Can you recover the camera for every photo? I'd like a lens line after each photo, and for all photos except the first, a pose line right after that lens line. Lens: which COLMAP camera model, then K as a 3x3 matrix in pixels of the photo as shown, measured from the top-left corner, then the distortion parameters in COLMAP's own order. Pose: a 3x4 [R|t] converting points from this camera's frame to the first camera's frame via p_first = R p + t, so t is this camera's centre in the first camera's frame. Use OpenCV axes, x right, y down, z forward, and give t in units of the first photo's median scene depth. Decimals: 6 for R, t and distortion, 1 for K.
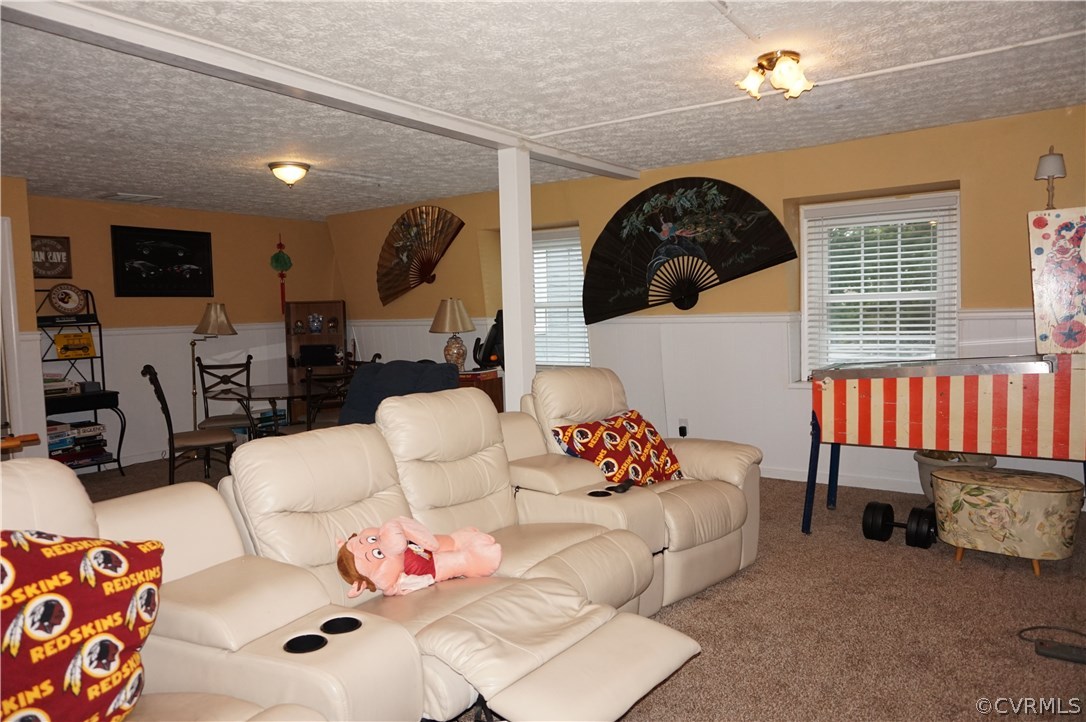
lens RADIAL K [[753.0, 0, 542.7], [0, 753.0, 365.4], [0, 0, 1]] dist [-0.012773, 0.021186]
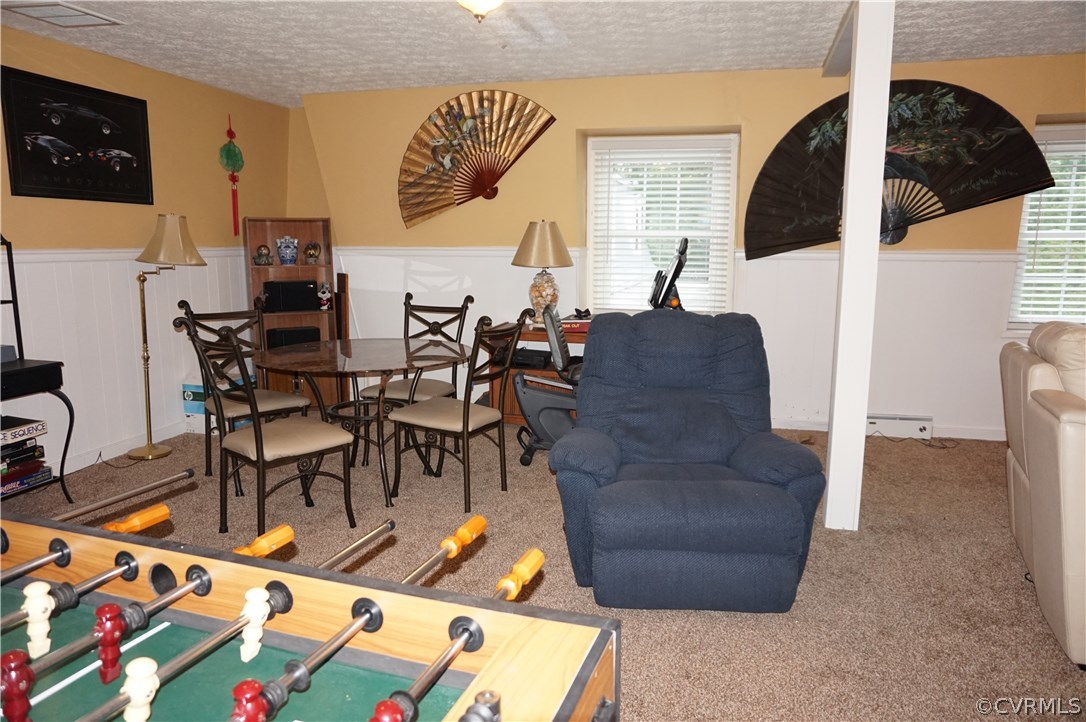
lens RADIAL K [[753.0, 0, 543.2], [0, 753.0, 357.6], [0, 0, 1]] dist [-0.012773, 0.021186]
pose [[0.933610, -0.026736, 0.357292, -0.418867], [0.000106, 0.997232, 0.074348, -0.010729], [-0.358291, -0.069374, 0.931029, 0.326720]]
